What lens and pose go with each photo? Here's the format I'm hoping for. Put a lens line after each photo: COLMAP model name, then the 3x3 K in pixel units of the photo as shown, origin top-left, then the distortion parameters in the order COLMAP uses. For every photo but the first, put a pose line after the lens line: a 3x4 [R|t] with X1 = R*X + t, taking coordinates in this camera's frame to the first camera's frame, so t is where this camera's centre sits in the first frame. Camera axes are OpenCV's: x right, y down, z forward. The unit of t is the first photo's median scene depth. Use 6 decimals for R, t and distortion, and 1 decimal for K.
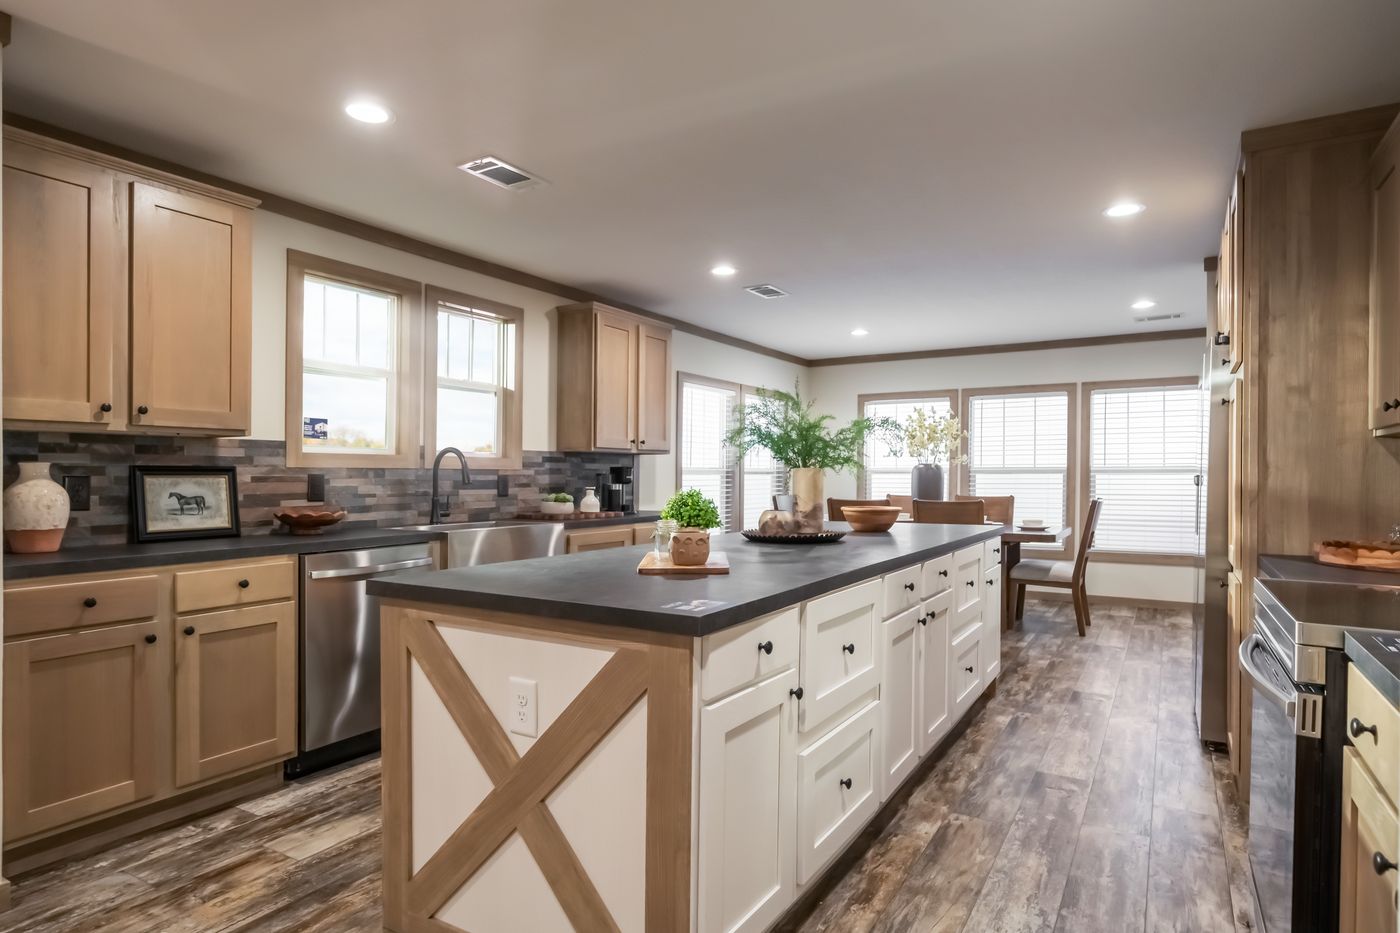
lens RADIAL K [[790.2, 0, 706.5], [0, 790.2, 474.3], [0, 0, 1]] dist [0.006757, 0.001214]
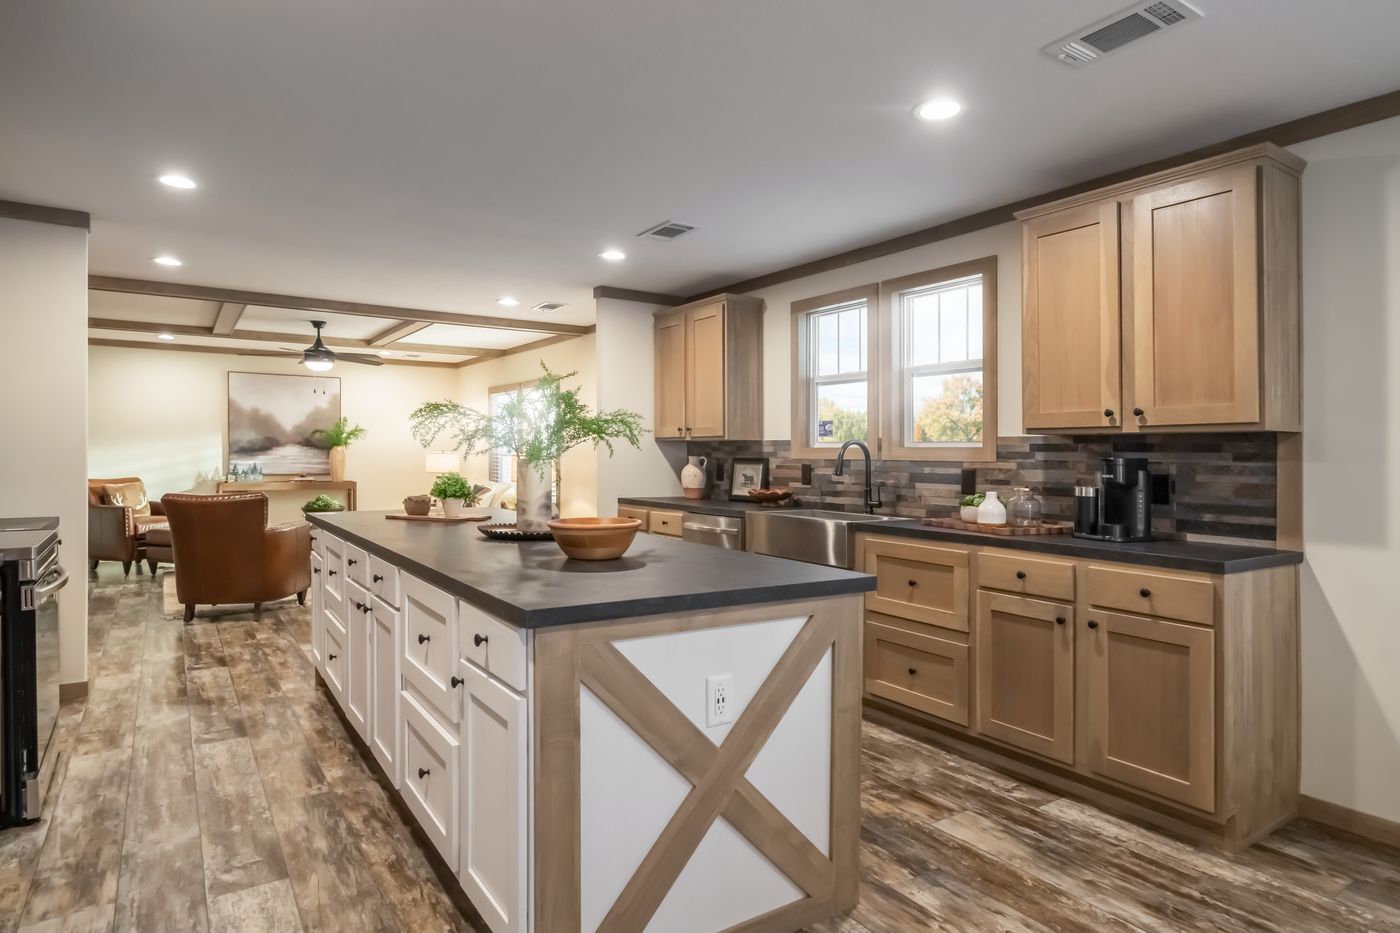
lens RADIAL K [[790.2, 0, 706.5], [0, 790.2, 474.3], [0, 0, 1]] dist [0.006757, 0.001214]
pose [[-0.422653, 0.017611, -0.906120, 0.951779], [-0.007833, 0.999703, 0.023083, -0.014960], [0.906258, 0.016854, -0.422390, 1.728676]]
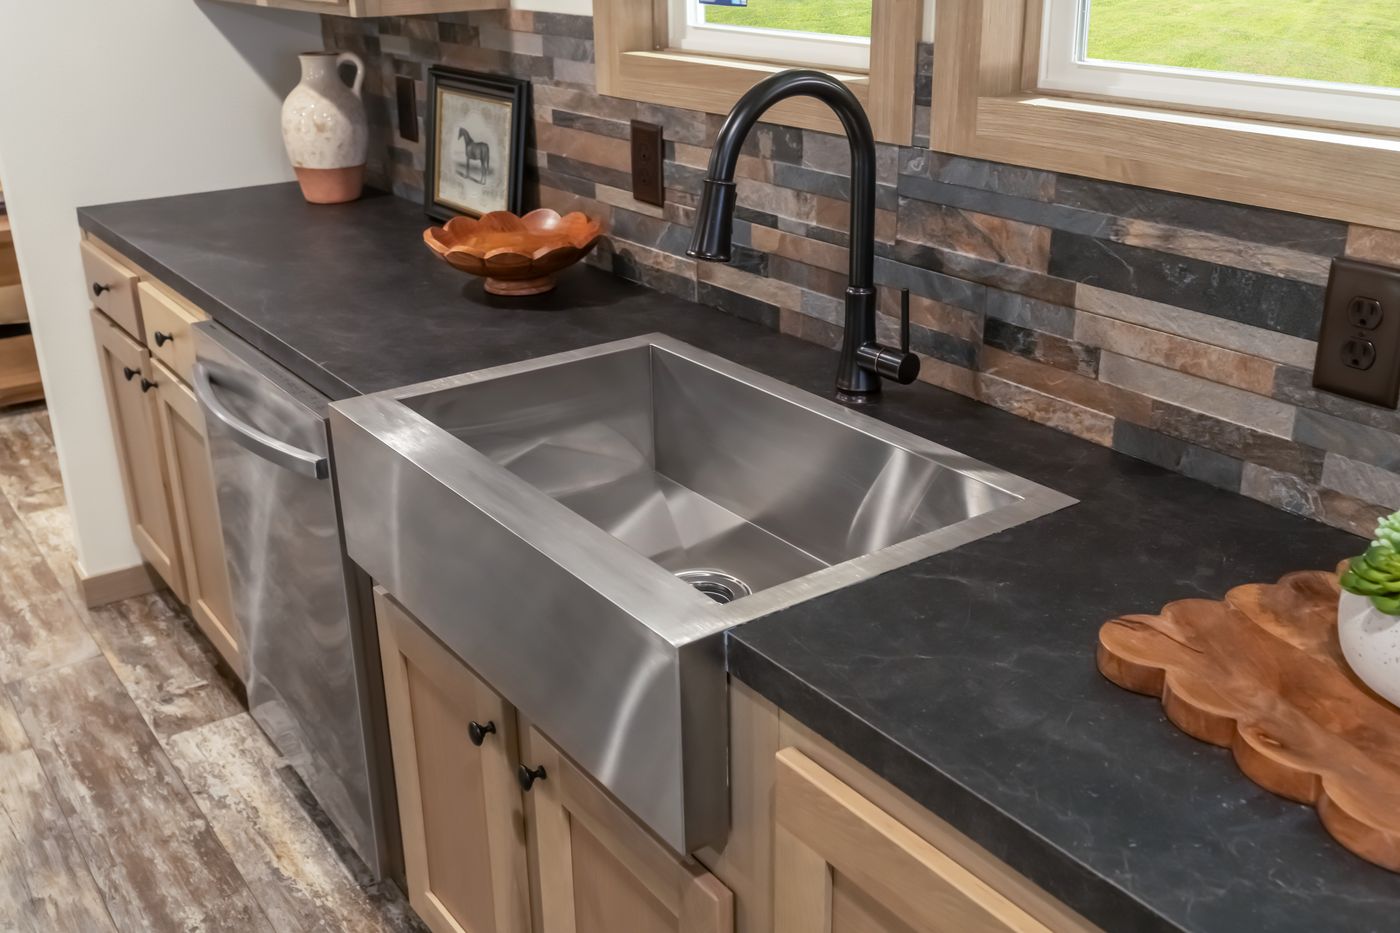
lens RADIAL K [[1384.9, 0, 705.2], [0, 1384.9, 458.3], [0, 0, 1]] dist [0.002174, 0.019598]
pose [[-0.406525, 0.342470, -0.847025, 0.047541], [0.020633, 0.930294, 0.366235, -0.100087], [0.913407, 0.131407, -0.385254, 1.555051]]
